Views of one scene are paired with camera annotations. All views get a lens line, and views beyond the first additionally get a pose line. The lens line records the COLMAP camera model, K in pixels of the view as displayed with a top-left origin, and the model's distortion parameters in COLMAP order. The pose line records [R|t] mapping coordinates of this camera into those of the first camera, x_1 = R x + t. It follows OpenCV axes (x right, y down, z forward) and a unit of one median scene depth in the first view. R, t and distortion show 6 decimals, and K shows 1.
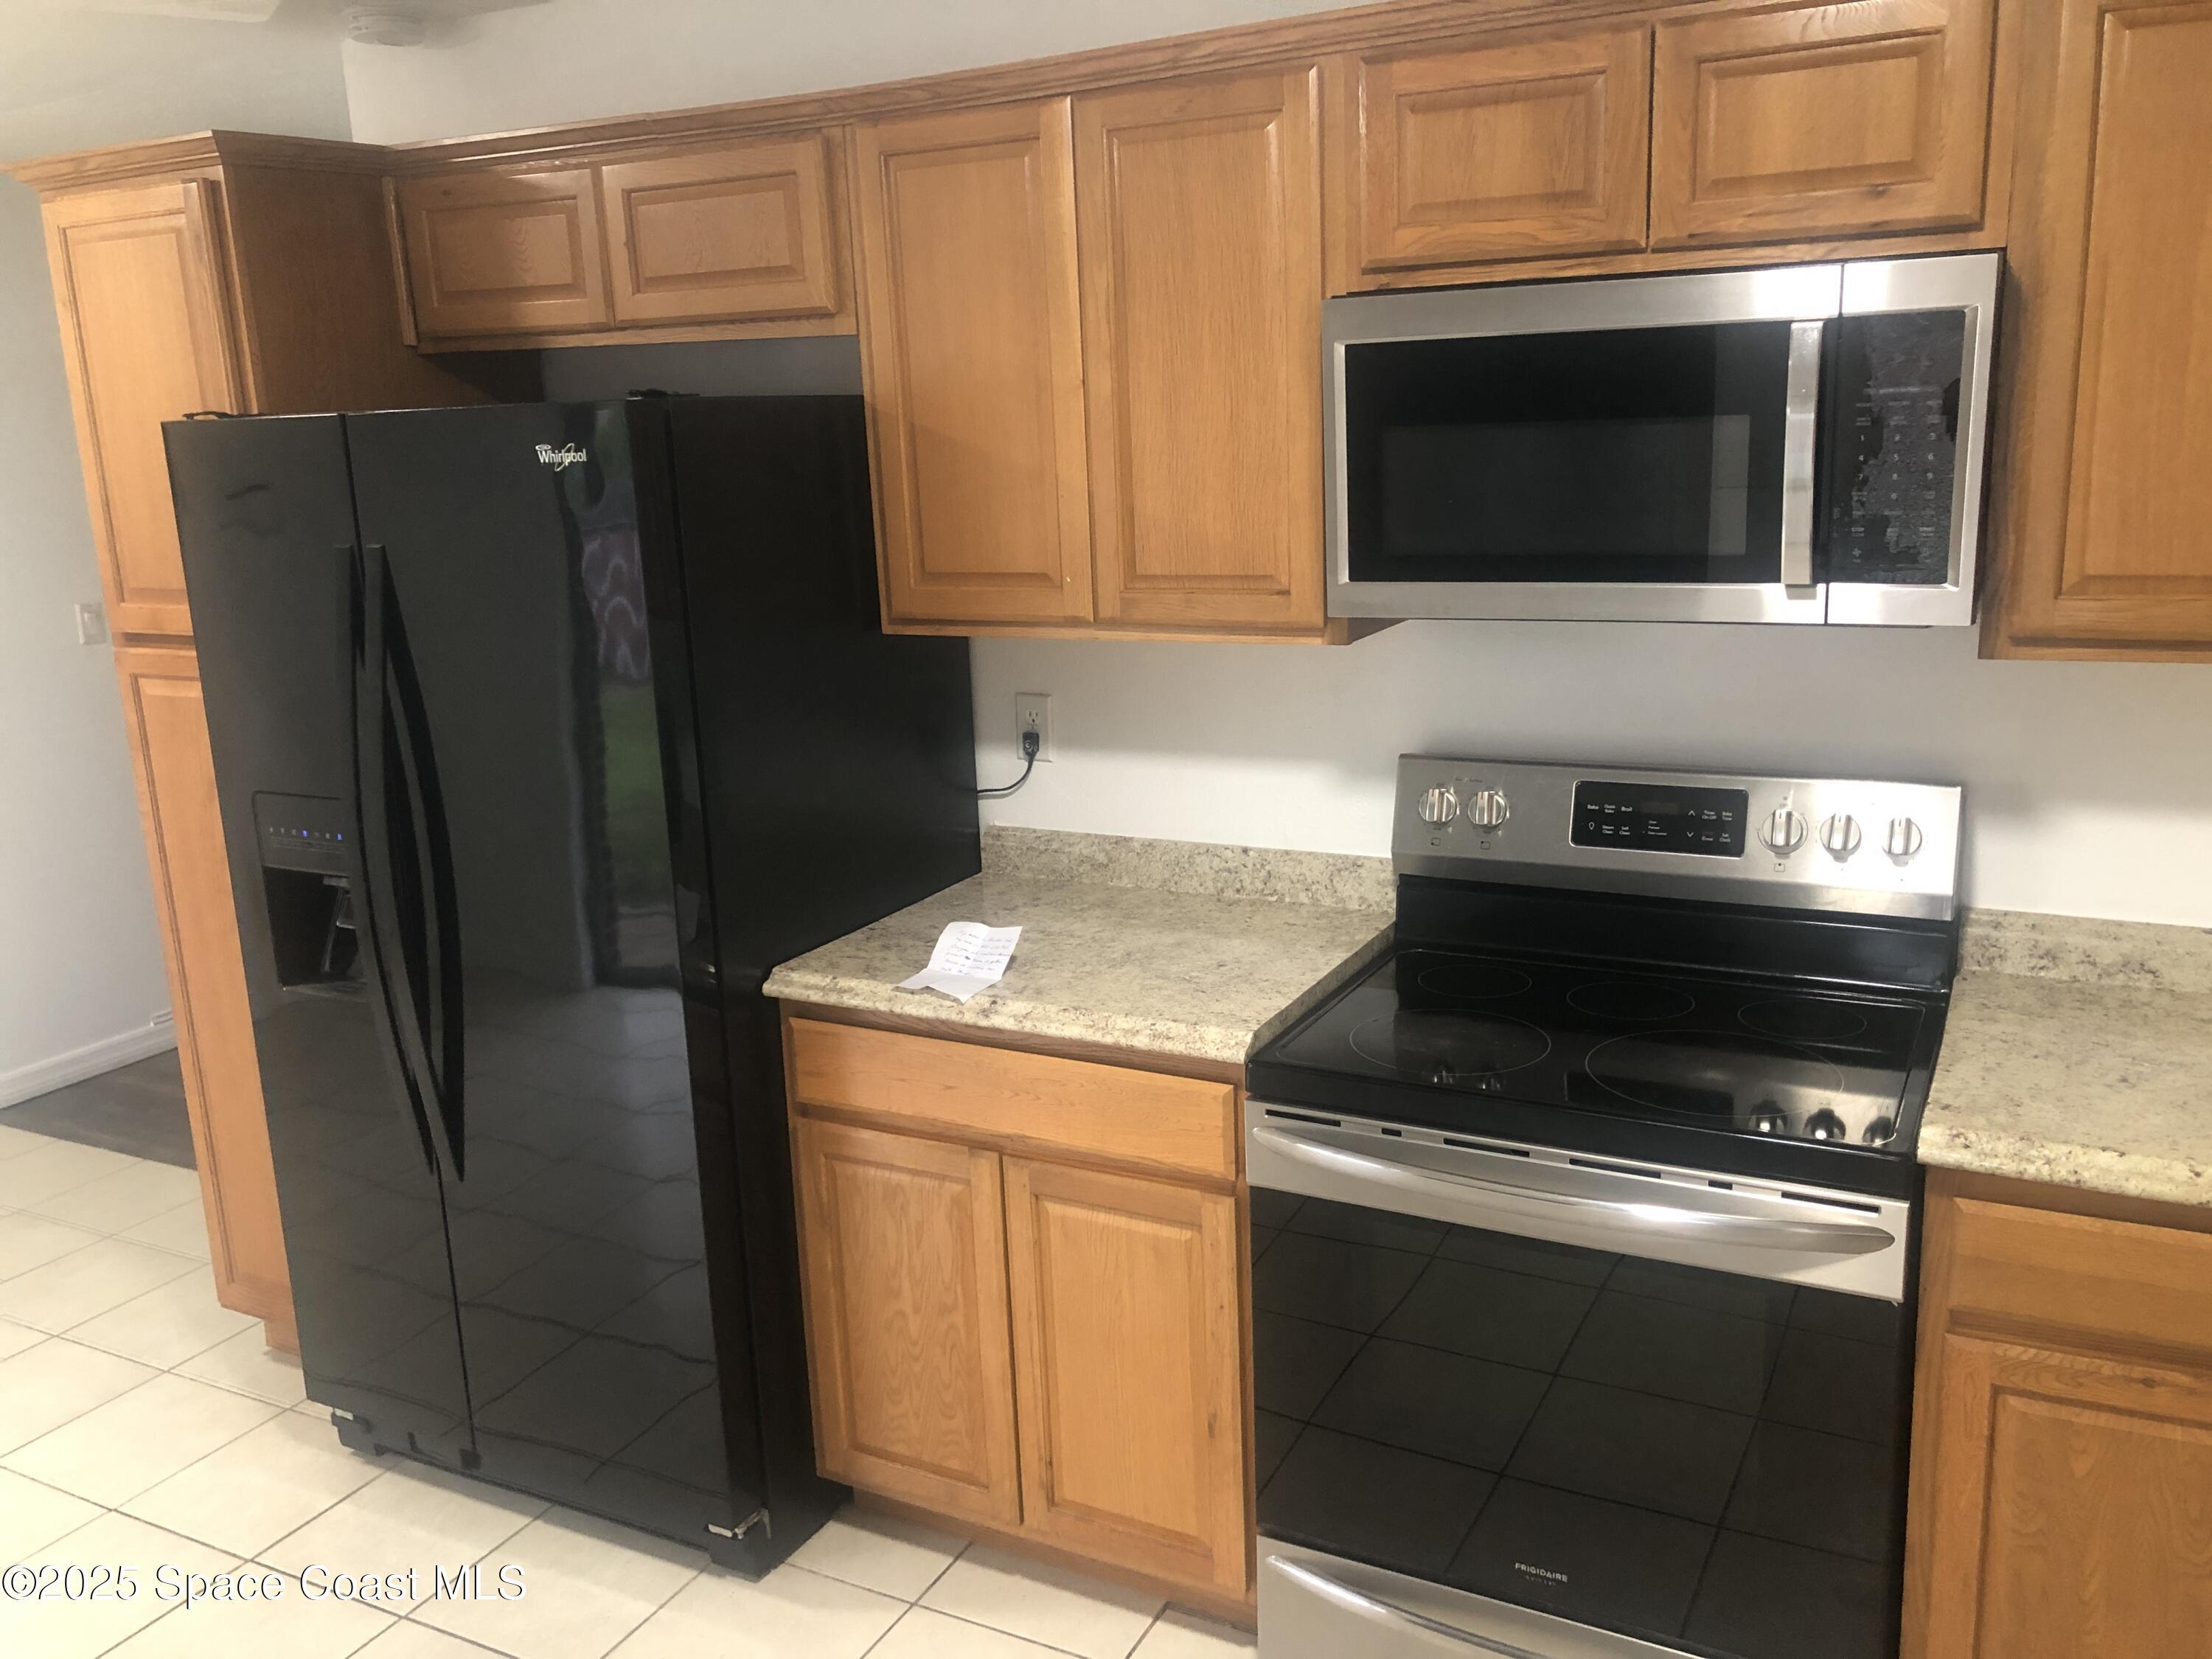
lens RADIAL K [[1808.2, 0, 1111.0], [0, 1808.2, 832.9], [0, 0, 1]] dist [0.031855, -0.029755]
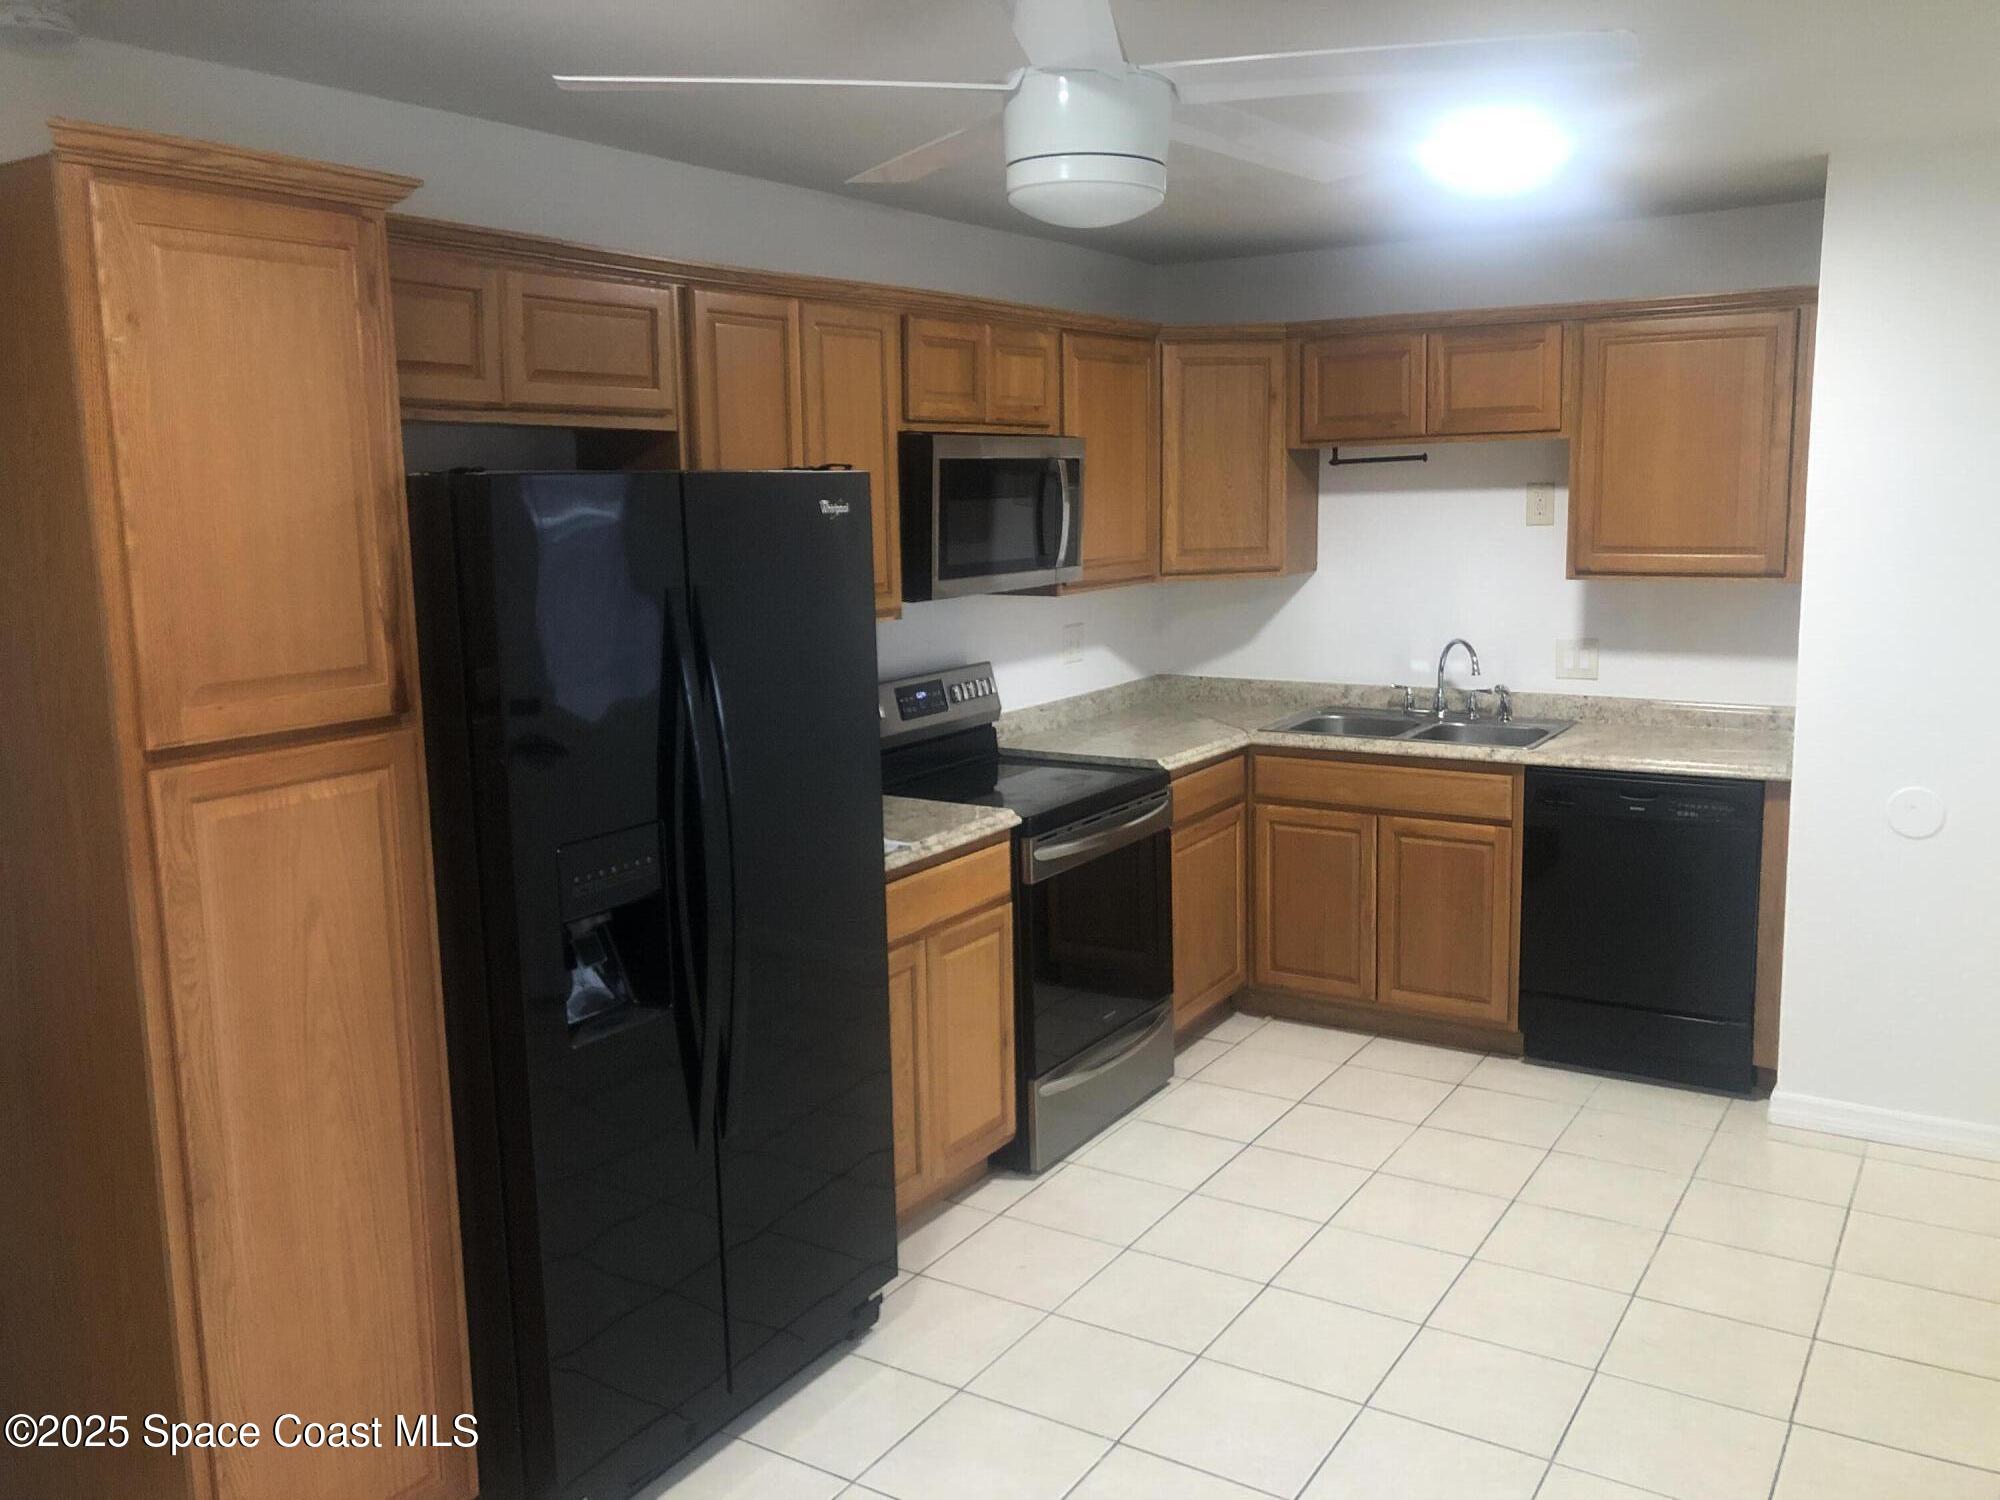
lens RADIAL K [[1634.9, 0, 1003.1], [0, 1634.9, 742.6], [0, 0, 1]] dist [0.031855, -0.029755]
pose [[0.078932, -0.123719, 0.989173, -1.525987], [0.243361, 0.964639, 0.101231, -0.125860], [-0.966719, 0.232736, 0.106249, 0.761994]]
